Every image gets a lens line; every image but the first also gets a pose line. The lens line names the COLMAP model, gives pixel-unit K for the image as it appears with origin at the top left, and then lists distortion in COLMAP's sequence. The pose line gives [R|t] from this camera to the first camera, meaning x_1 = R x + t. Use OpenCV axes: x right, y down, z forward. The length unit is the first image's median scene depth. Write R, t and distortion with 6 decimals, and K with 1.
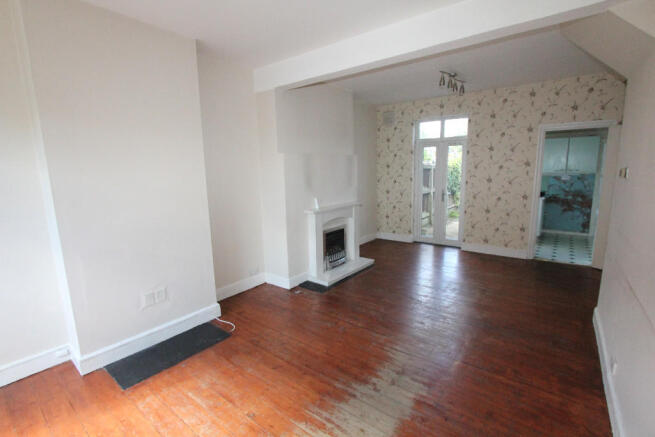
lens RADIAL K [[303.6, 0, 328.9], [0, 303.6, 218.0], [0, 0, 1]] dist [-0.016110, 0.000161]
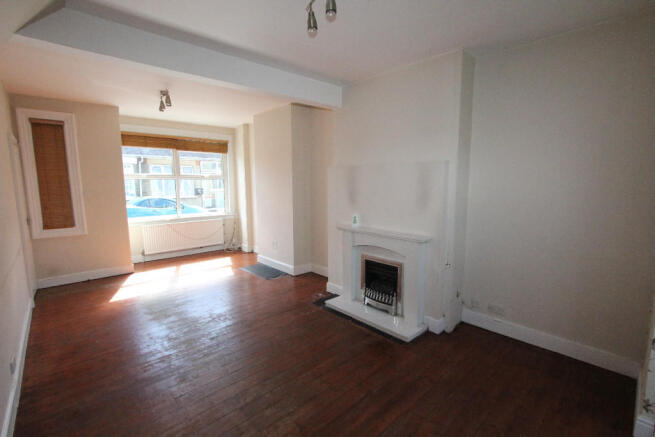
lens RADIAL K [[303.6, 0, 328.9], [0, 303.6, 218.0], [0, 0, 1]] dist [-0.016110, 0.000161]
pose [[-0.169743, 0.130563, -0.976801, 0.721396], [-0.155506, 0.975219, 0.157374, -0.156561], [0.973142, 0.178612, -0.145233, 0.901733]]
